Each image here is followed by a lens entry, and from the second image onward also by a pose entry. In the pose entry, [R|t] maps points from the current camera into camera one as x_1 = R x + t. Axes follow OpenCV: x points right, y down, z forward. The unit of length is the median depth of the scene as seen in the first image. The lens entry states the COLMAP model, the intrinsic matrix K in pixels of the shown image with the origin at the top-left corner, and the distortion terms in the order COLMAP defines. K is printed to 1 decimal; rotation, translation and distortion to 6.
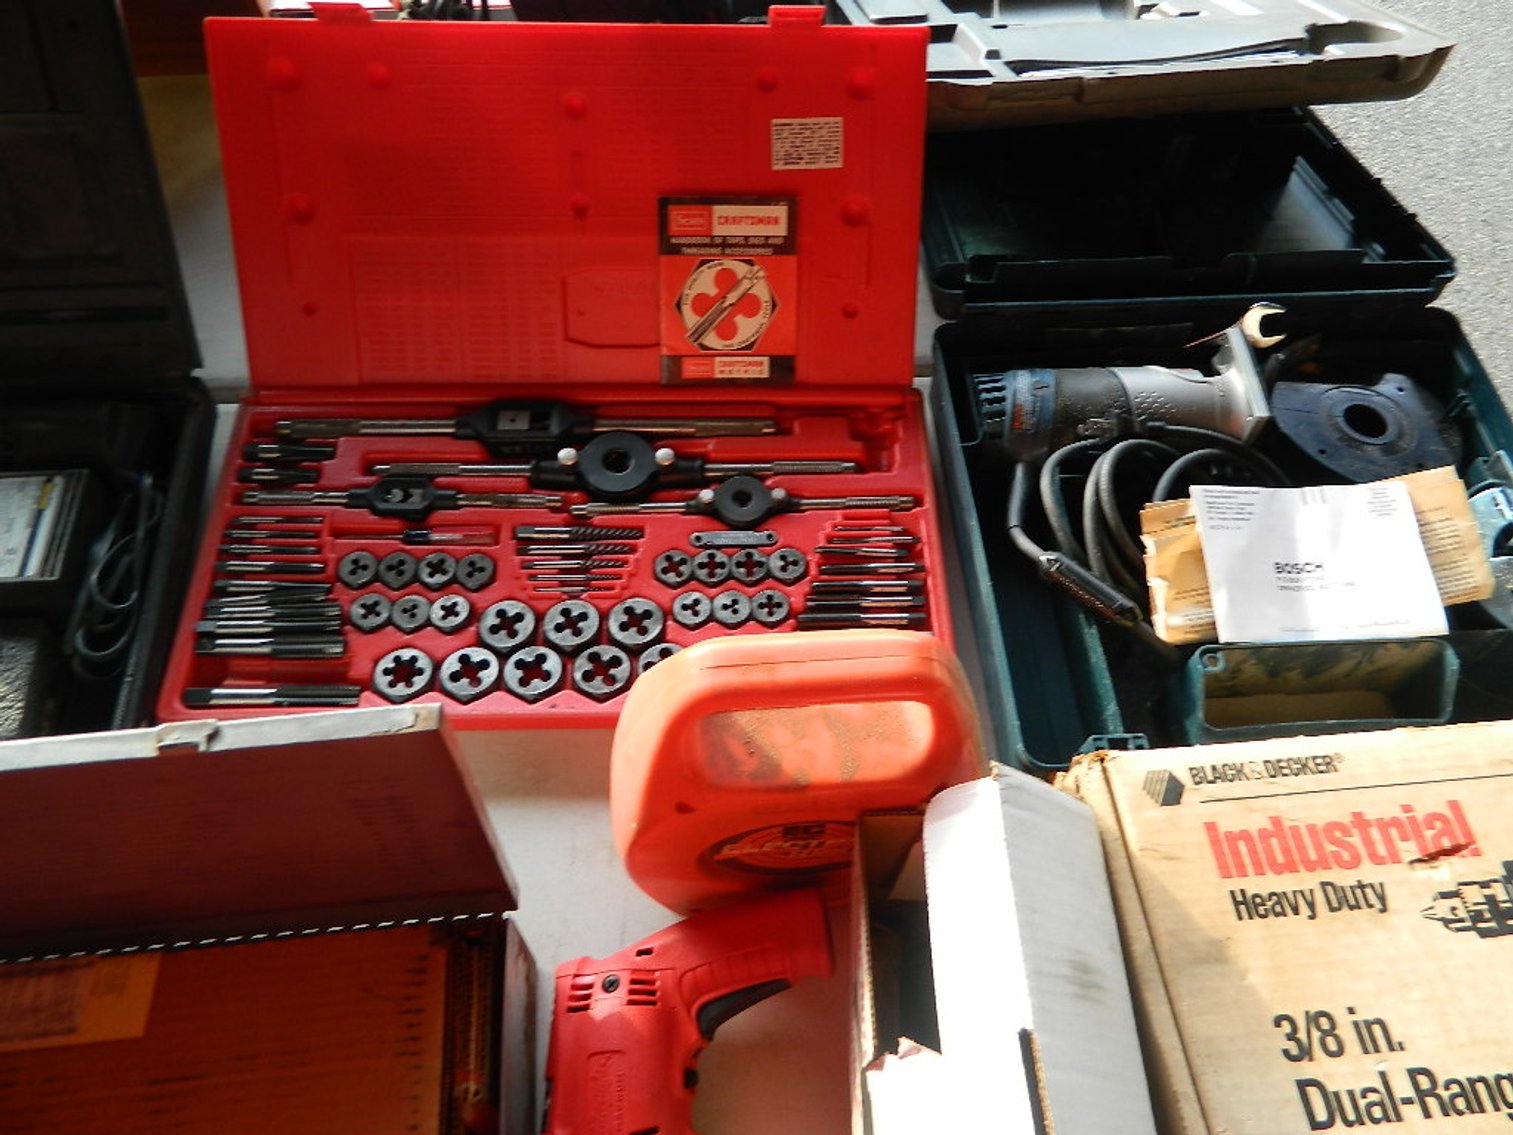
lens RADIAL K [[1137.7, 0, 756.5], [0, 1137.7, 567.5], [0, 0, 1]] dist [0.013824, -0.010388]
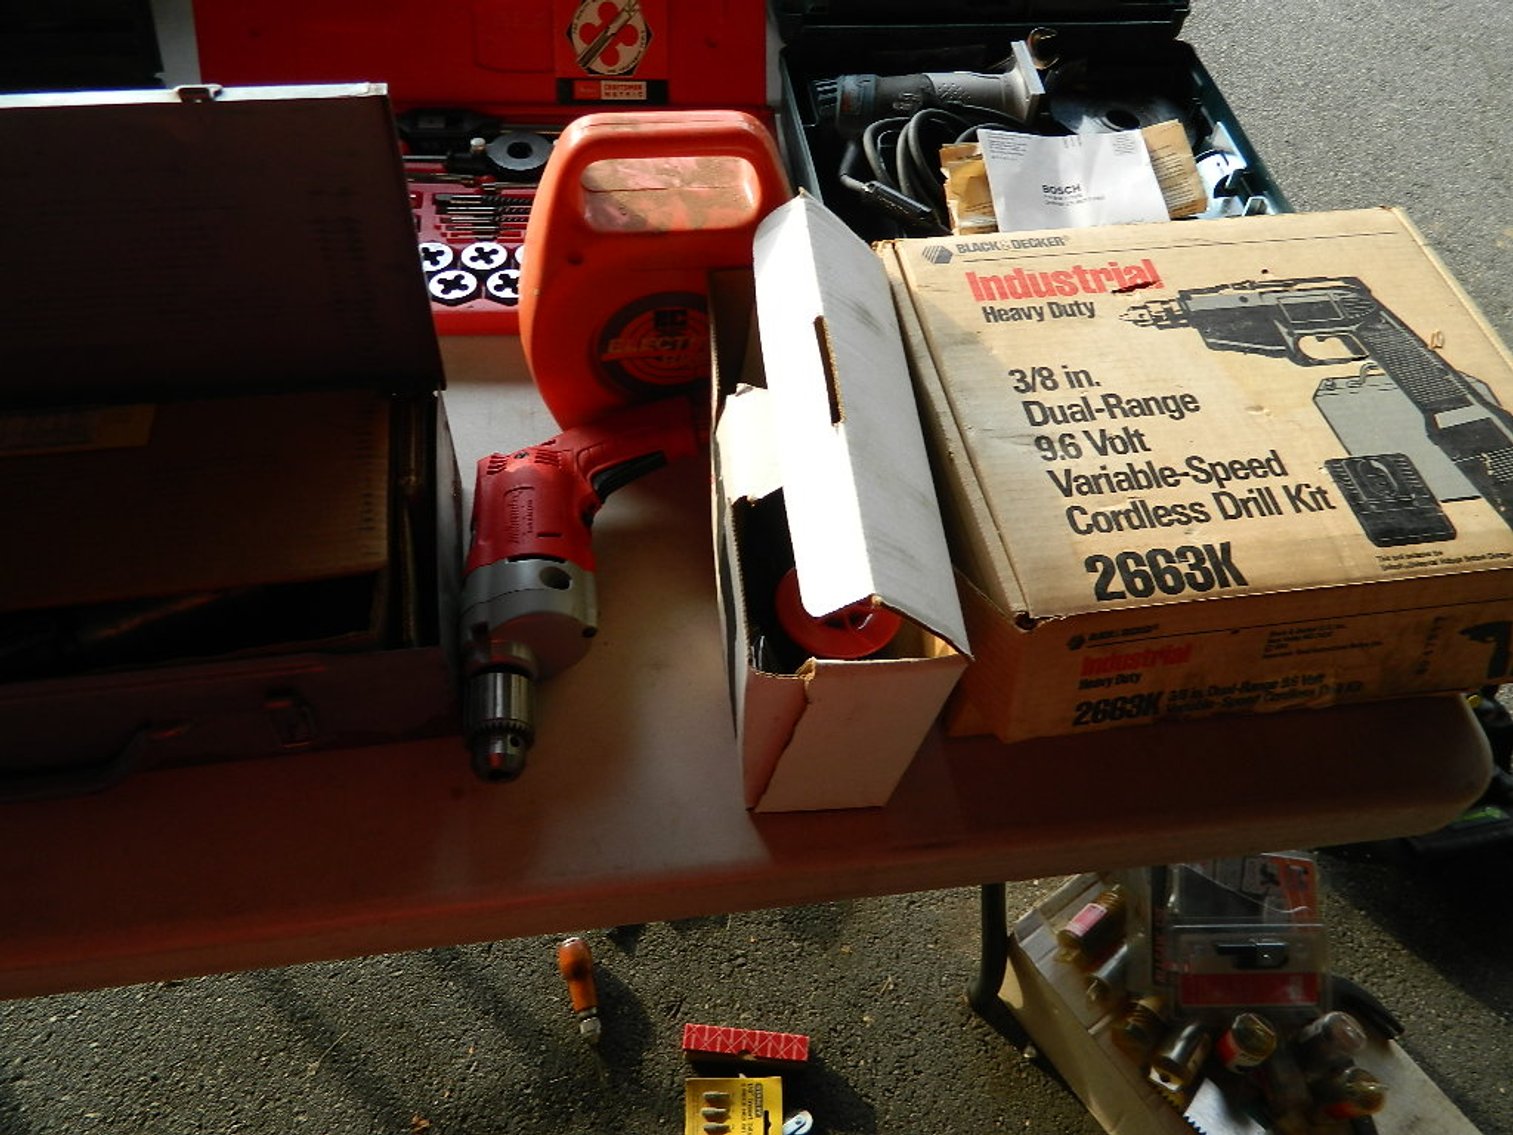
lens RADIAL K [[1119.2, 0, 752.0], [0, 1119.2, 565.5], [0, 0, 1]] dist [0.013862, -0.047936]
pose [[0.996954, -0.026580, 0.073318, 0.035788], [0.028668, 0.999209, -0.027573, 0.587665], [-0.072528, 0.029591, 0.996927, -0.280422]]
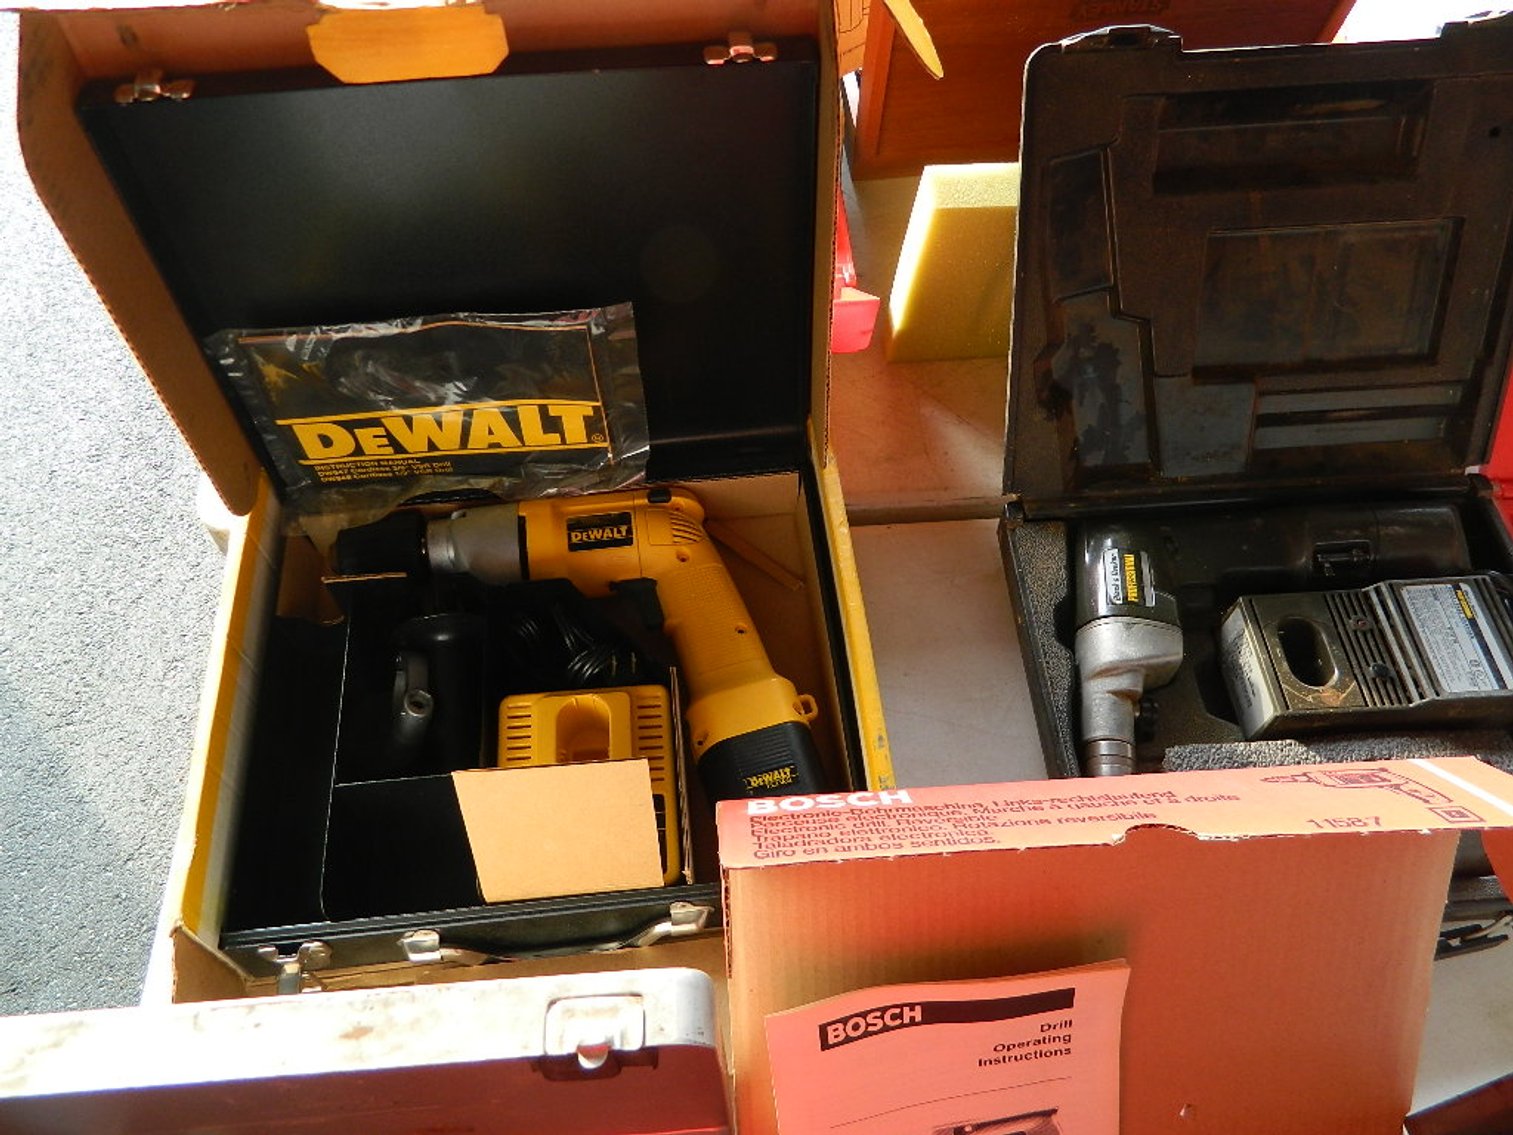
lens RADIAL K [[1137.7, 0, 756.5], [0, 1137.7, 567.5], [0, 0, 1]] dist [0.013824, -0.010388]
pose [[0.998787, -0.006946, -0.048746, -1.637506], [0.006157, 0.999848, -0.016315, -0.112778], [0.048852, 0.015995, 0.998678, -0.029551]]
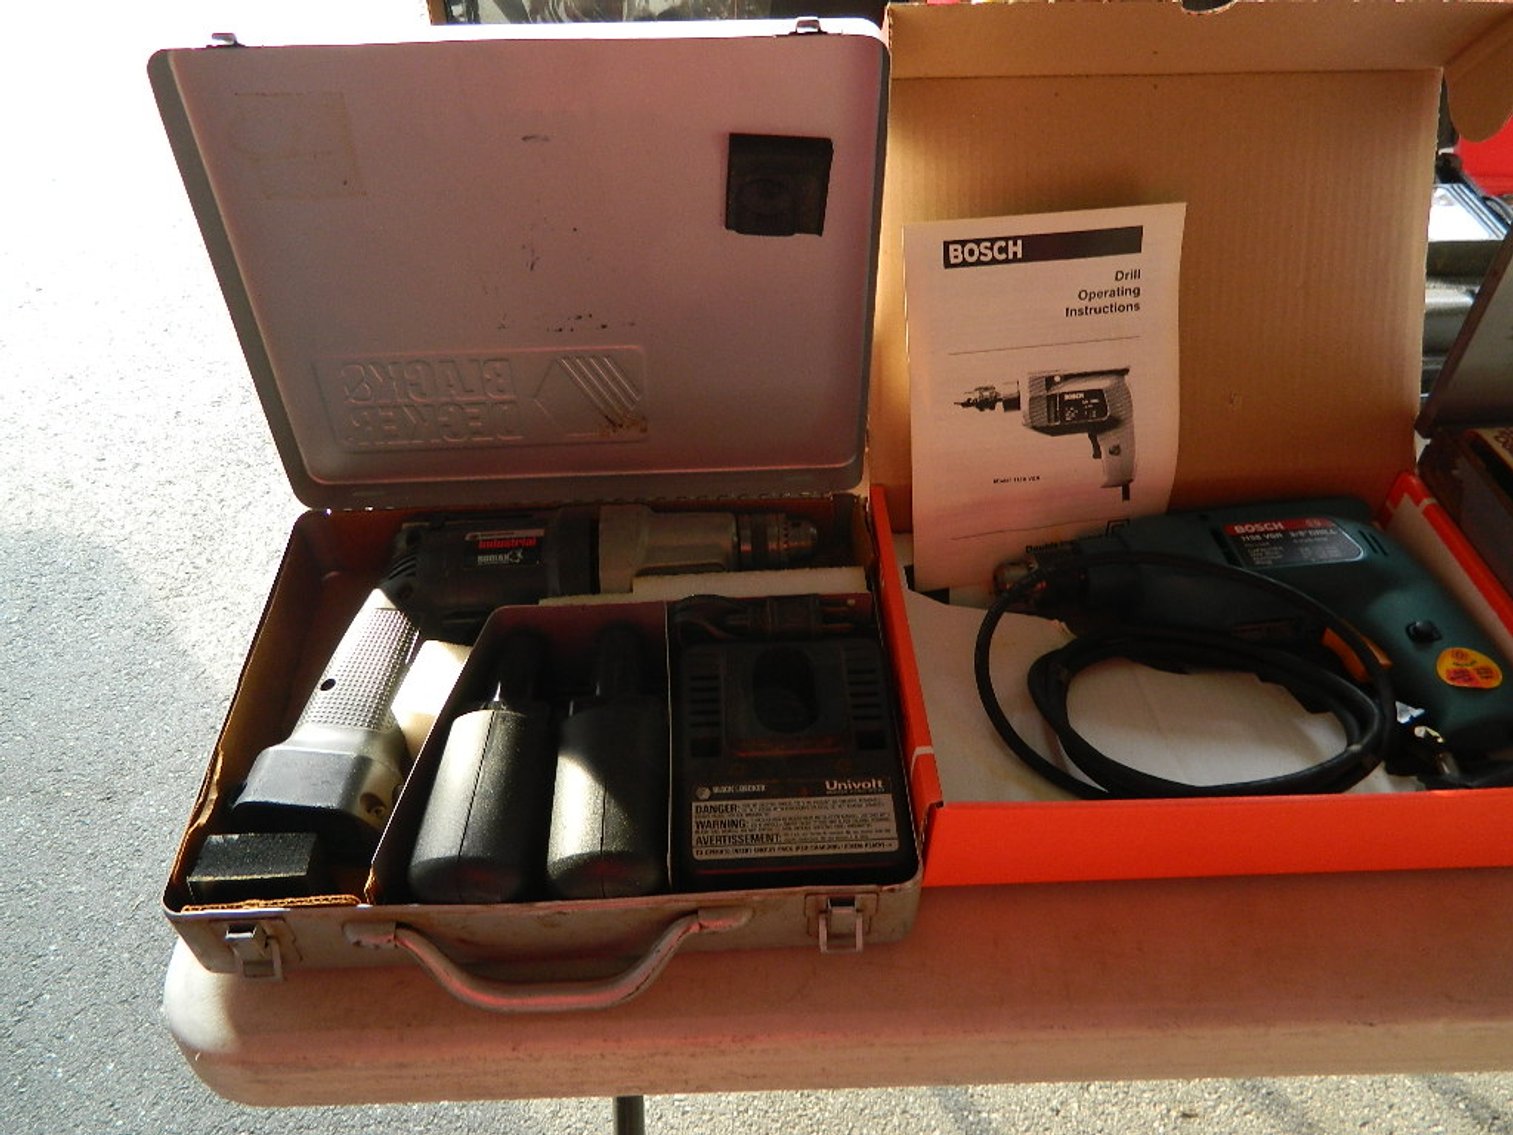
lens RADIAL K [[1137.7, 0, 756.5], [0, 1137.7, 567.5], [0, 0, 1]] dist [0.013824, -0.010388]
pose [[0.997802, 0.013212, -0.064935, -1.746141], [-0.026525, 0.977625, -0.208677, 0.819062], [0.060726, 0.209940, 0.975827, -0.196130]]
